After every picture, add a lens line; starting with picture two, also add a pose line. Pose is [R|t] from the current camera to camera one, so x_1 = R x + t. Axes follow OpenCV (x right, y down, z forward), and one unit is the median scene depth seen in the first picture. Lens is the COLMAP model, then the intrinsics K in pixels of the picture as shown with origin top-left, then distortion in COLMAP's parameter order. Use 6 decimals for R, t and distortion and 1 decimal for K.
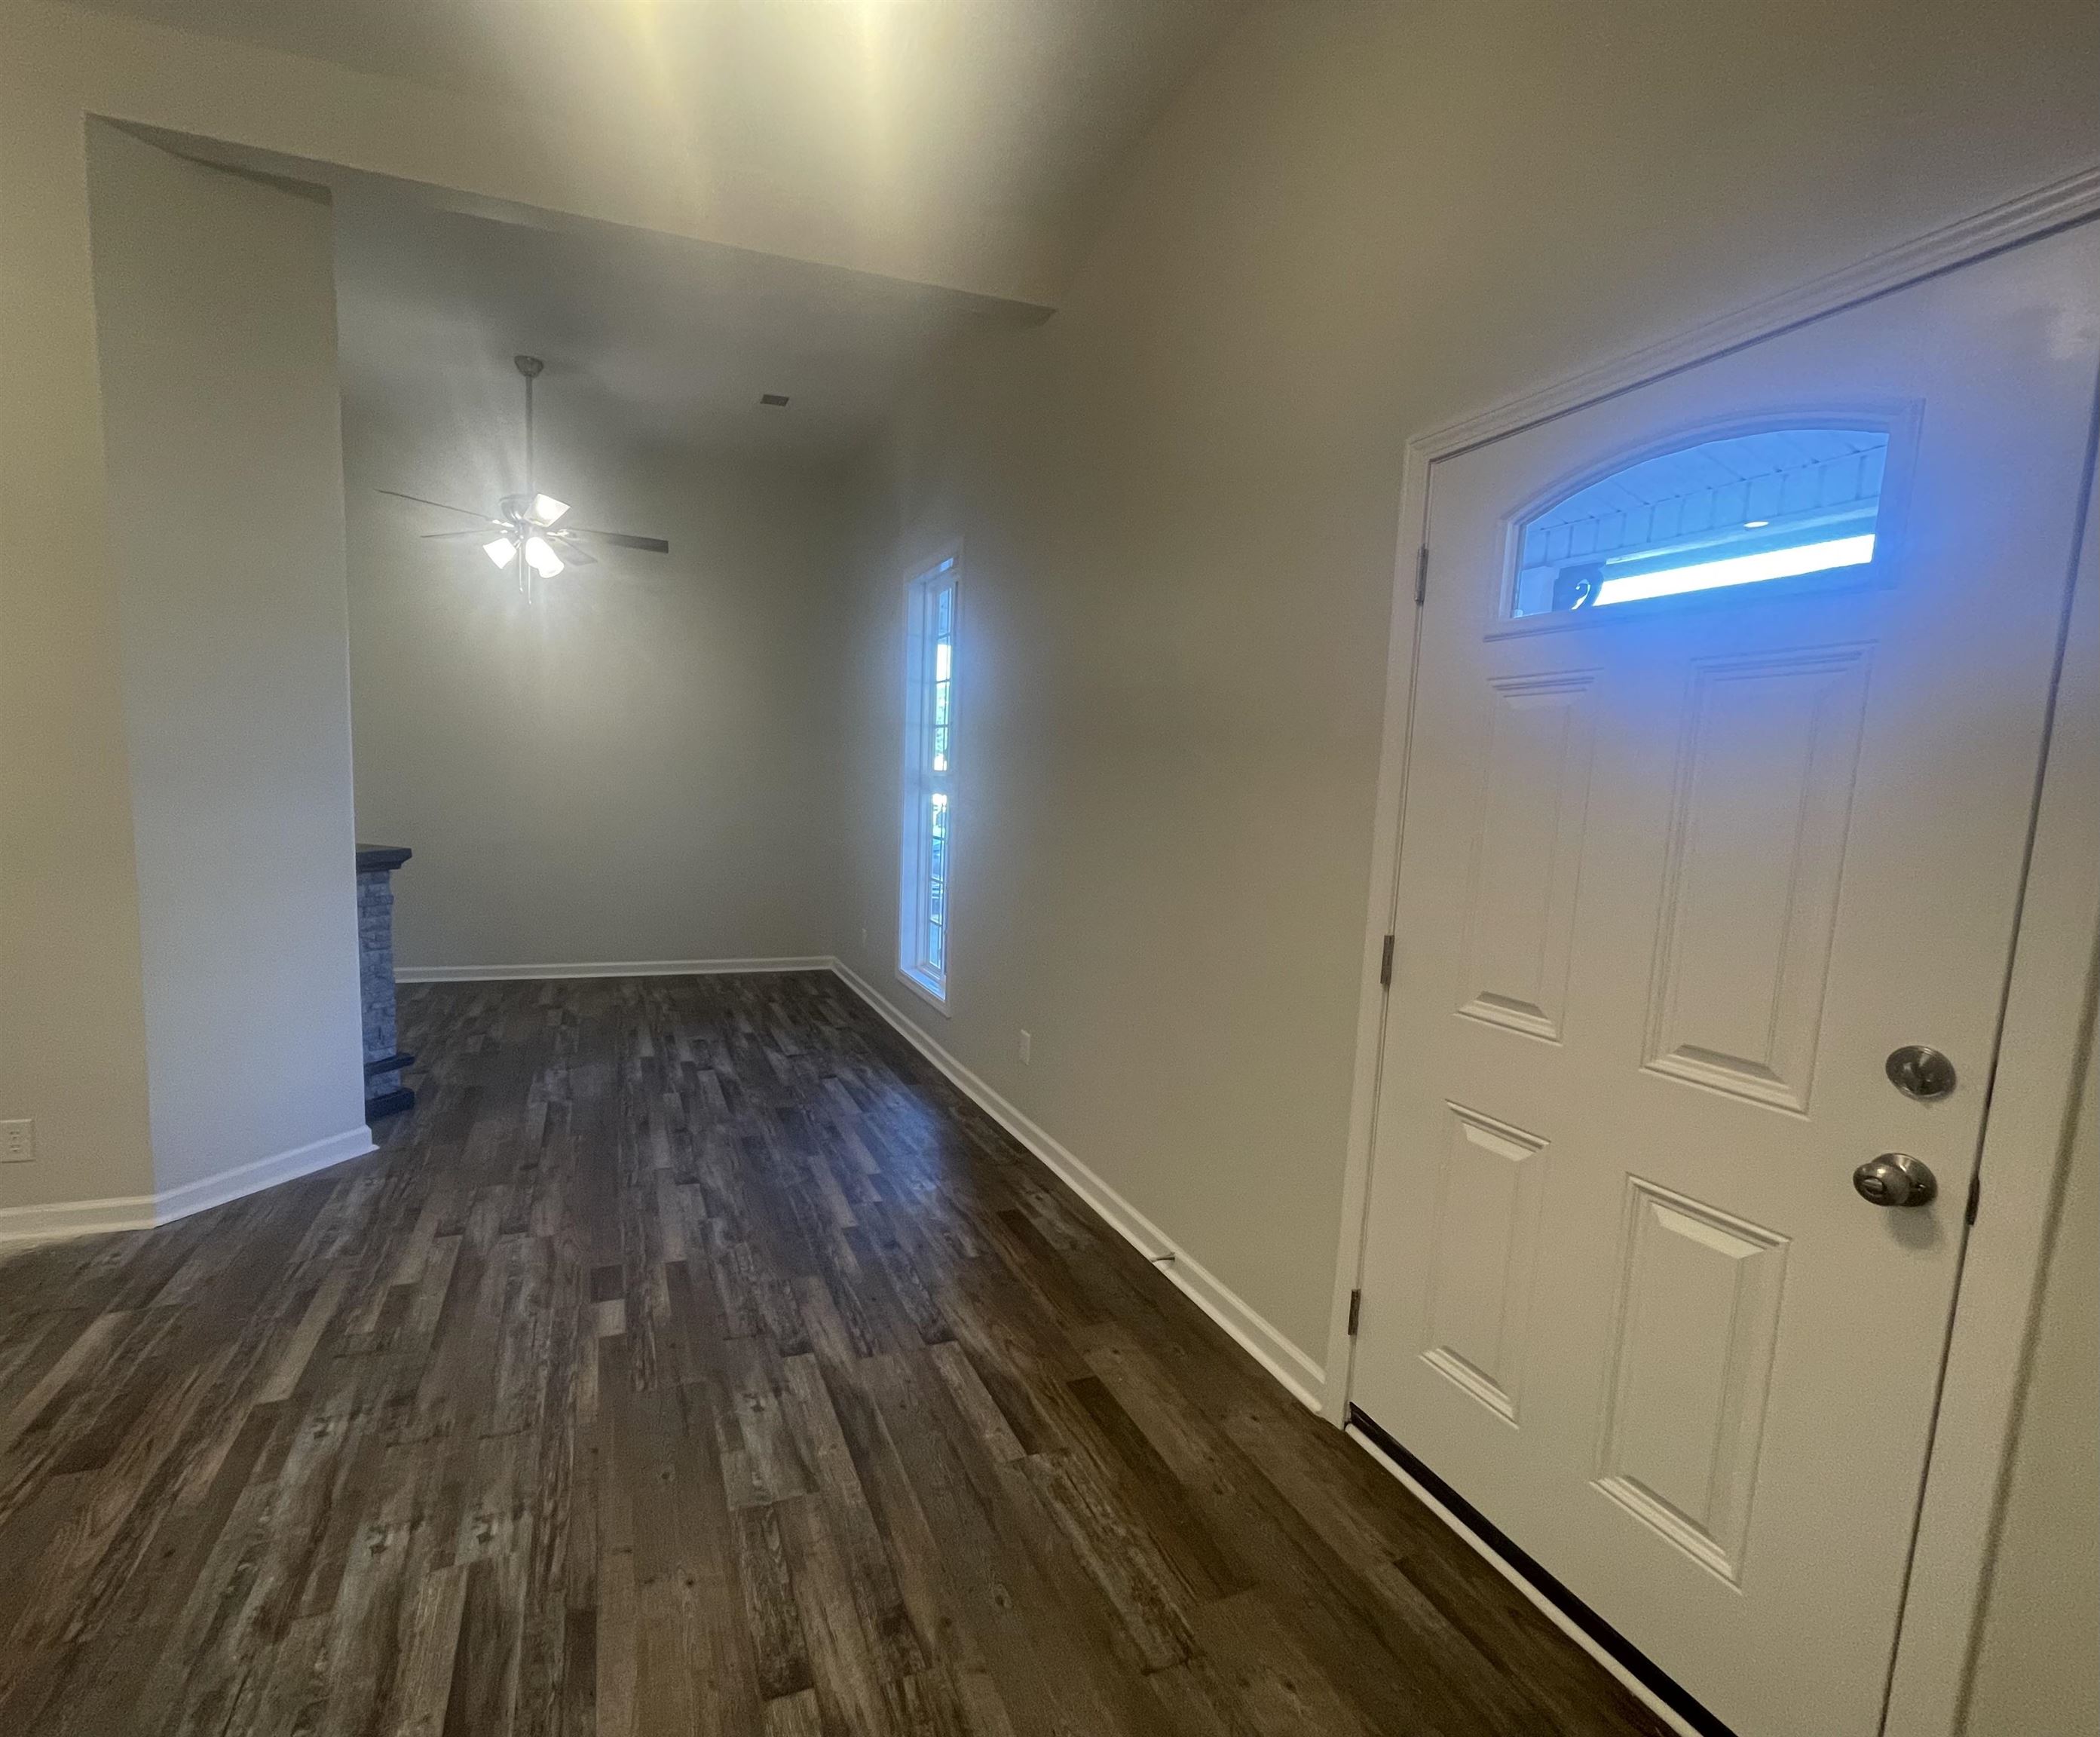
lens RADIAL K [[935.0, 0, 930.4], [0, 935.0, 863.4], [0, 0, 1]] dist [0.000598, 0.003866]
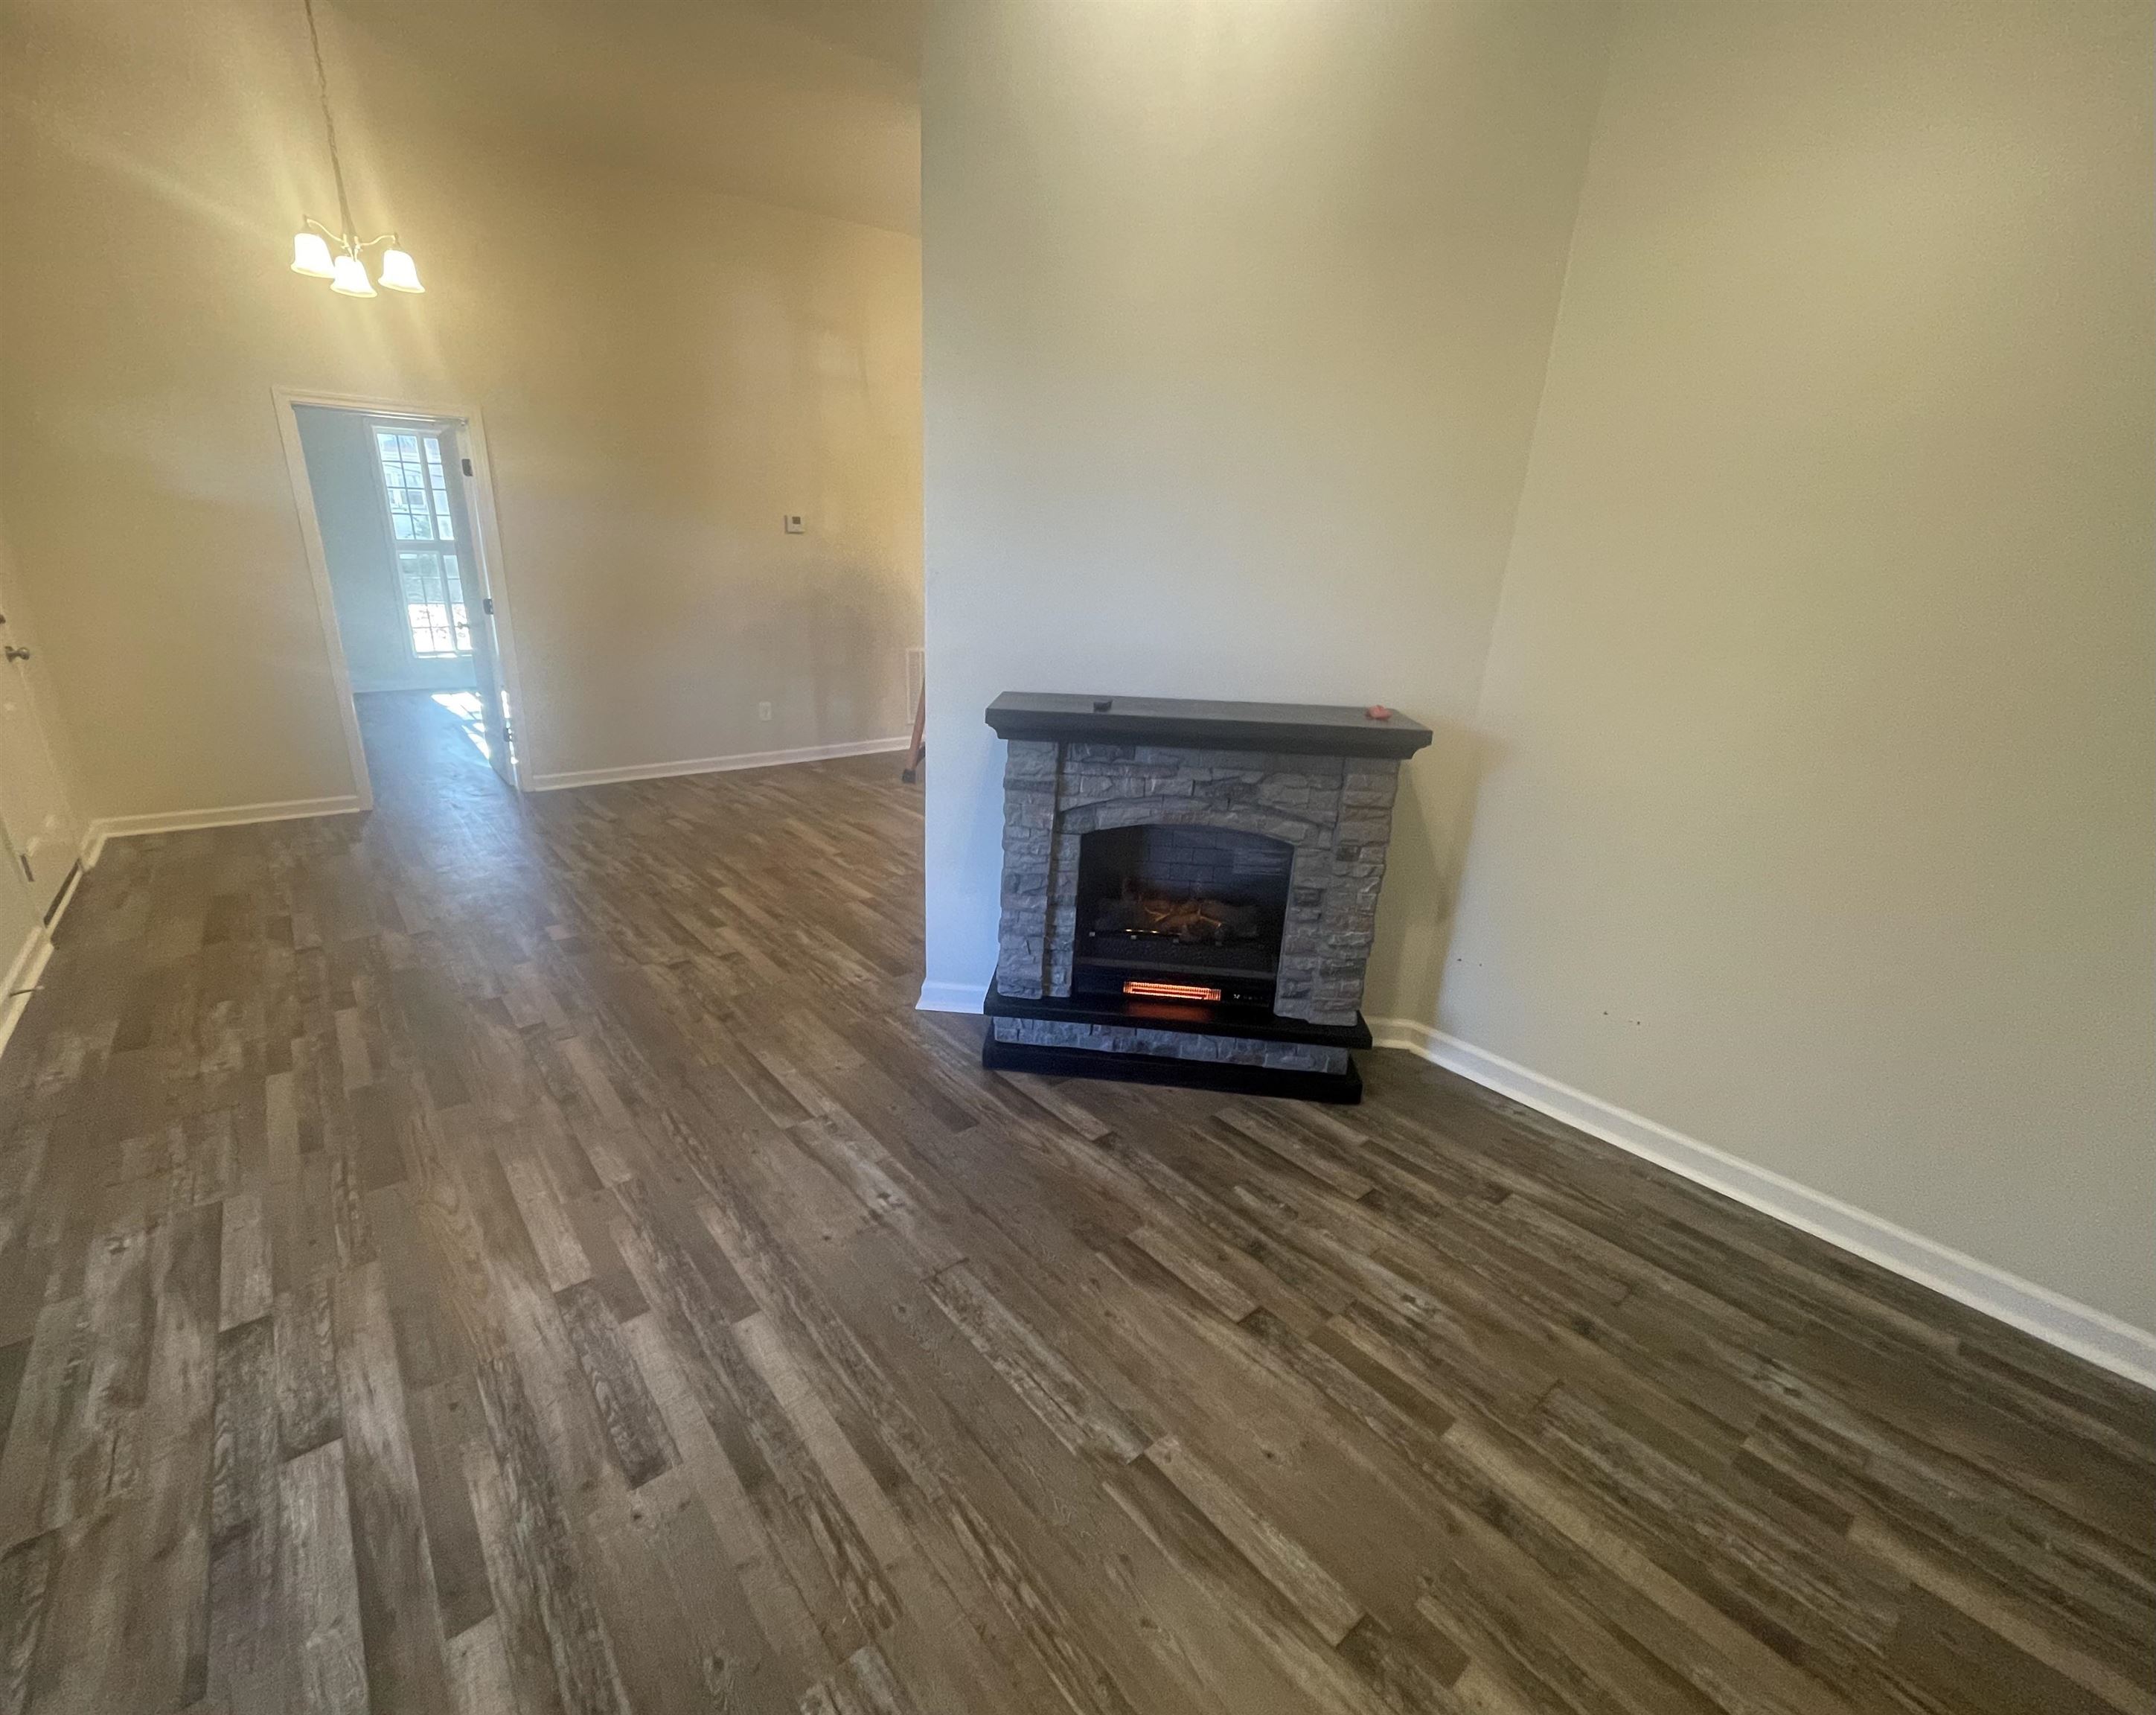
lens RADIAL K [[939.2, 0, 1014.7], [0, 939.2, 872.6], [0, 0, 1]] dist [-0.009142, 0.003835]
pose [[-0.946137, 0.051387, -0.319663, -0.481326], [-0.084971, 0.913304, 0.398316, -0.229824], [0.312418, 0.404024, -0.859744, 2.146323]]
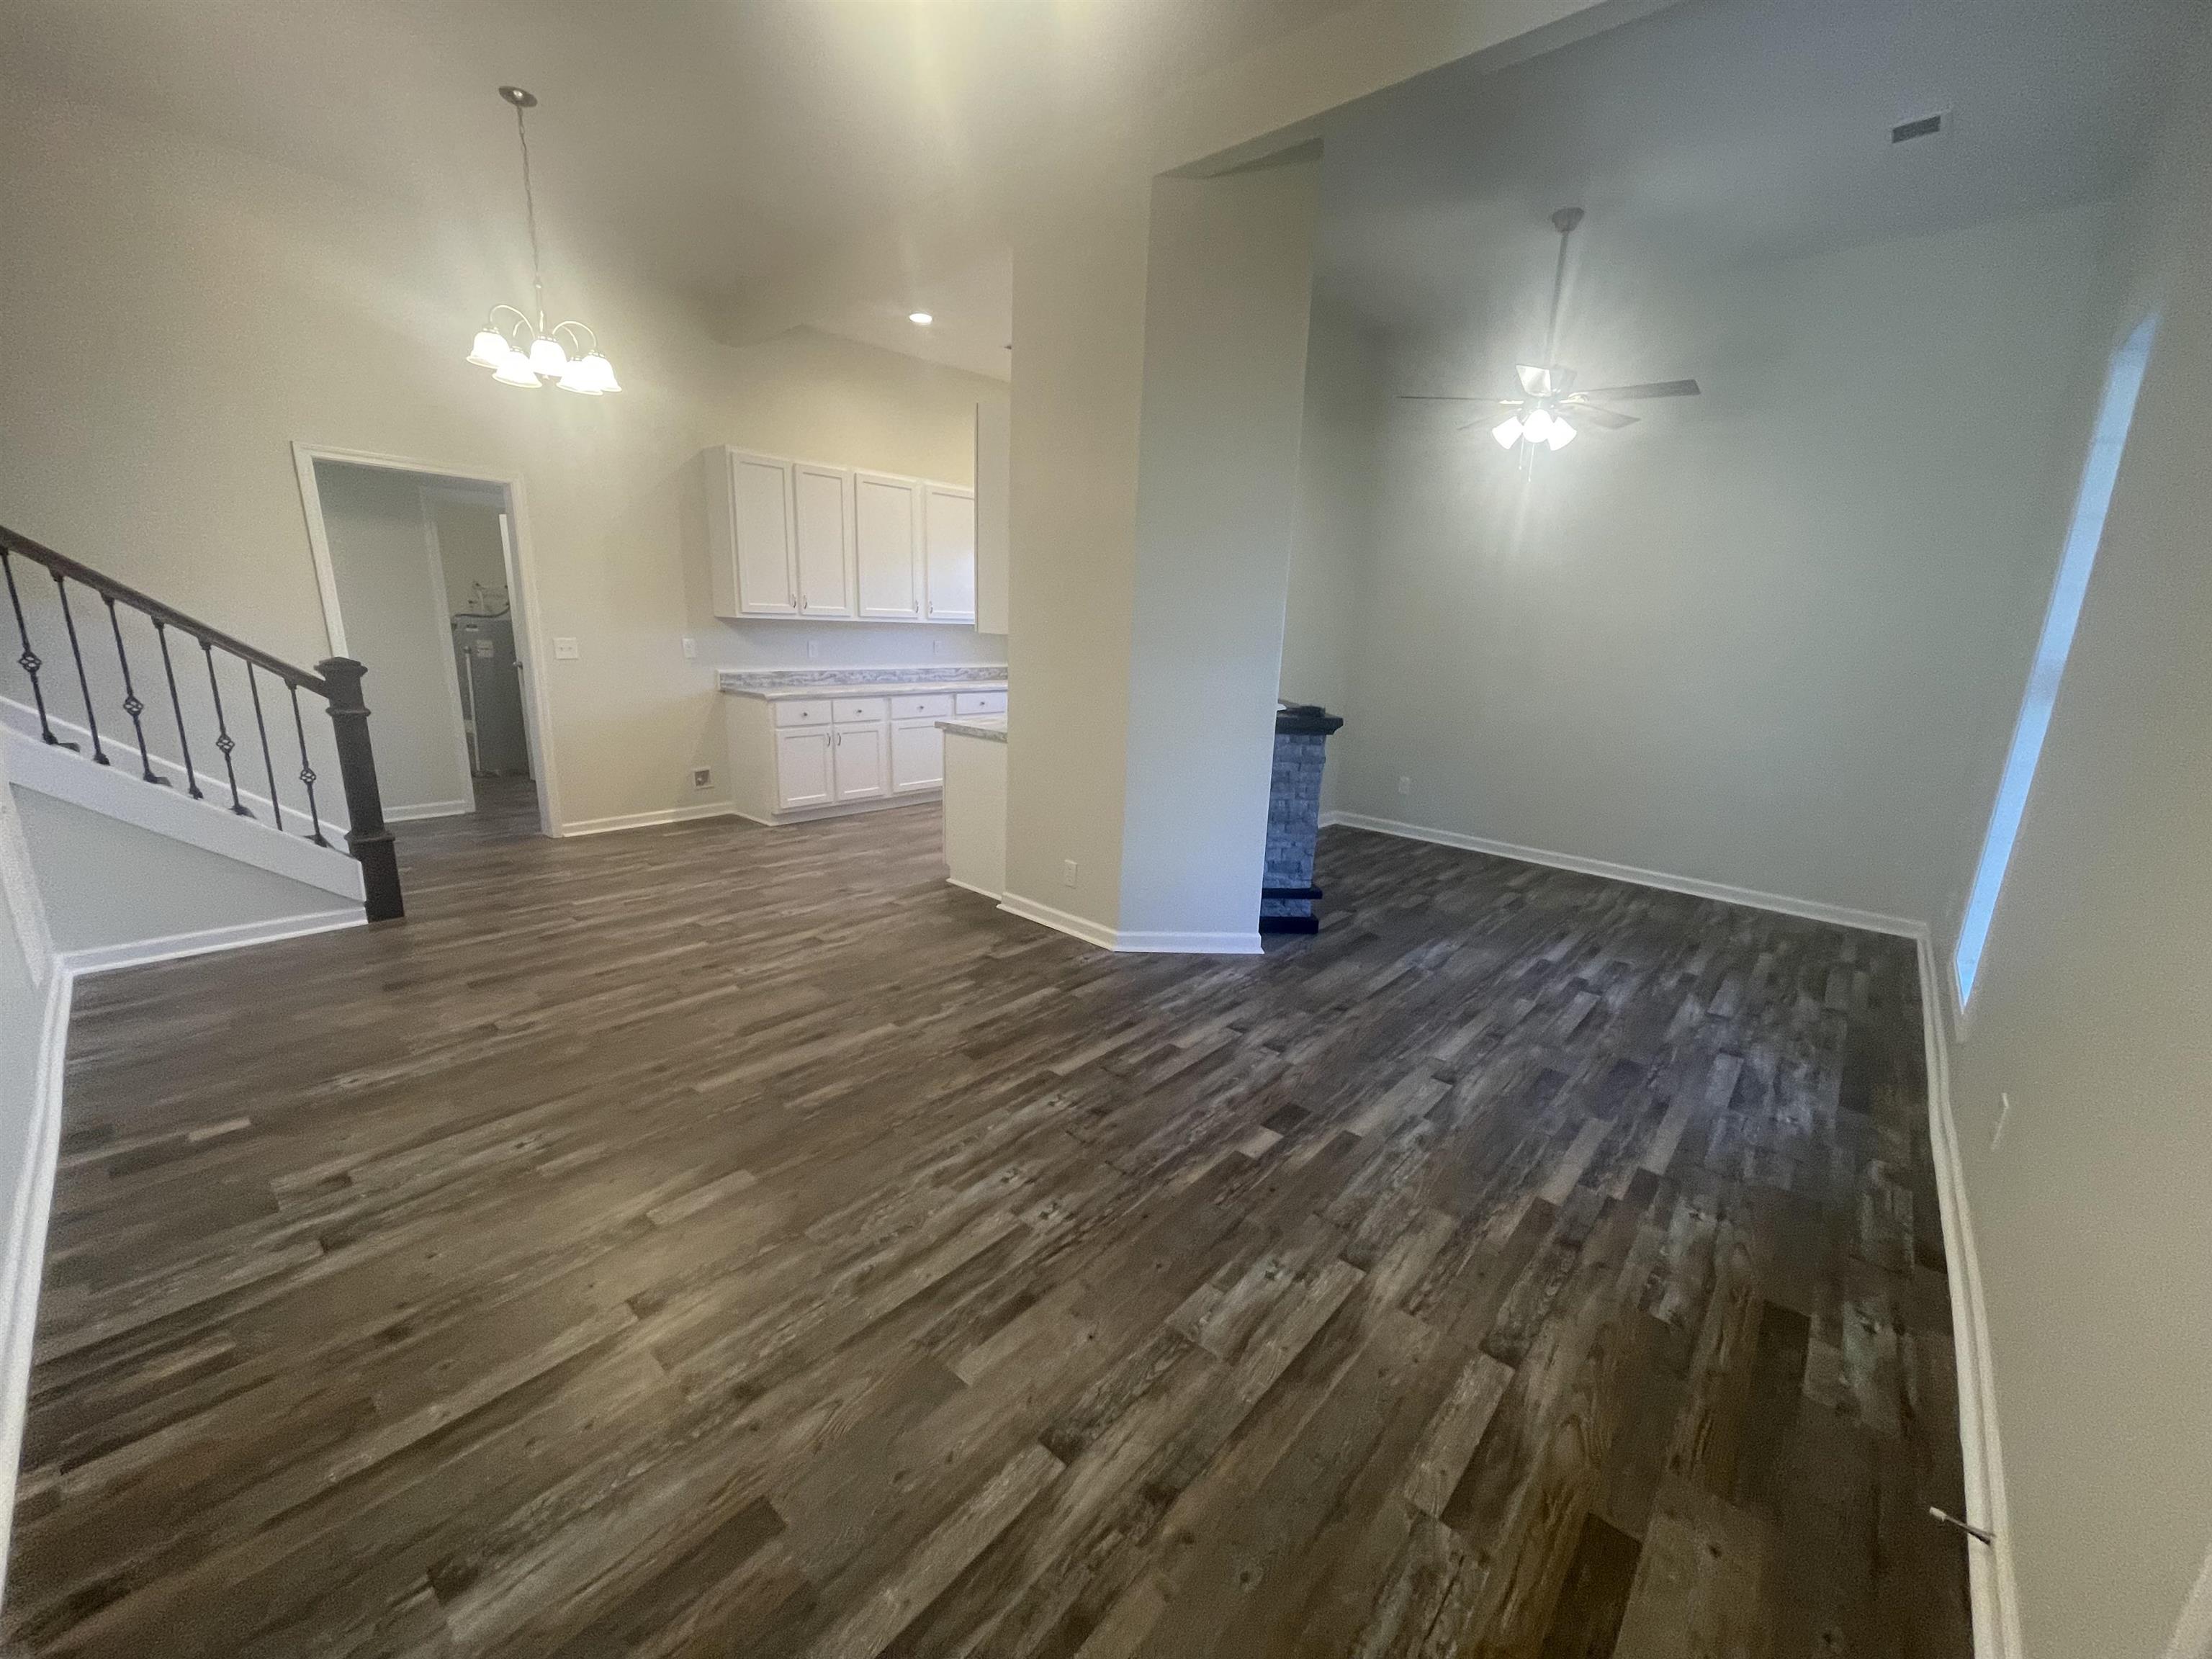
lens RADIAL K [[892.0, 0, 1114.6], [0, 892.0, 829.6], [0, 0, 1]] dist [-0.006160, 0.002674]
pose [[0.506314, 0.188171, -0.841569, 0.348534], [-0.106480, 0.982076, 0.155526, -0.029919], [0.855750, 0.010866, 0.517276, 0.249790]]
